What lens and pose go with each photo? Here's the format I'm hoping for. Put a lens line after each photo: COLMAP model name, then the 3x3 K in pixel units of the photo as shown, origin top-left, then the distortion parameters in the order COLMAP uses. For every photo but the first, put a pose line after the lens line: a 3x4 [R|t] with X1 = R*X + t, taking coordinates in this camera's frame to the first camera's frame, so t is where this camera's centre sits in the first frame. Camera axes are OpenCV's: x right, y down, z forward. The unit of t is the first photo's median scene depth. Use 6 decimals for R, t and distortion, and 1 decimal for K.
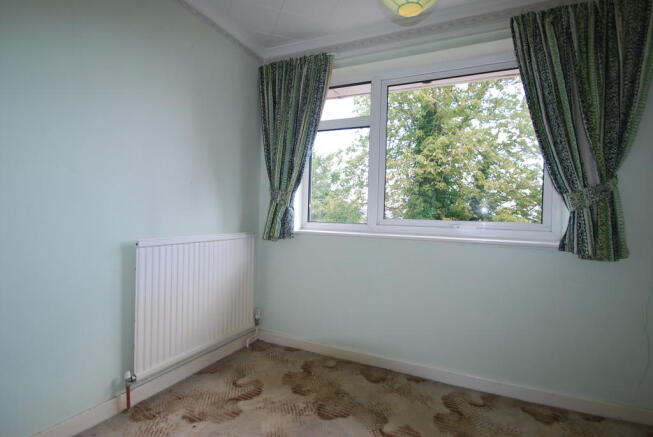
lens RADIAL K [[326.4, 0, 323.7], [0, 326.4, 220.5], [0, 0, 1]] dist [-0.012725, -0.000854]
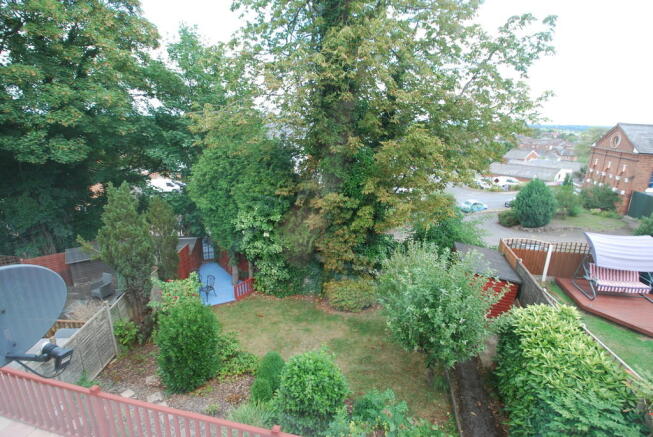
lens RADIAL K [[326.4, 0, 328.2], [0, 326.4, 219.4], [0, 0, 1]] dist [-0.012725, -0.000854]
pose [[0.970153, -0.079396, 0.229126, 0.098838], [0.013199, 0.960769, 0.277035, -0.035109], [-0.242133, -0.265742, 0.933141, 0.166727]]
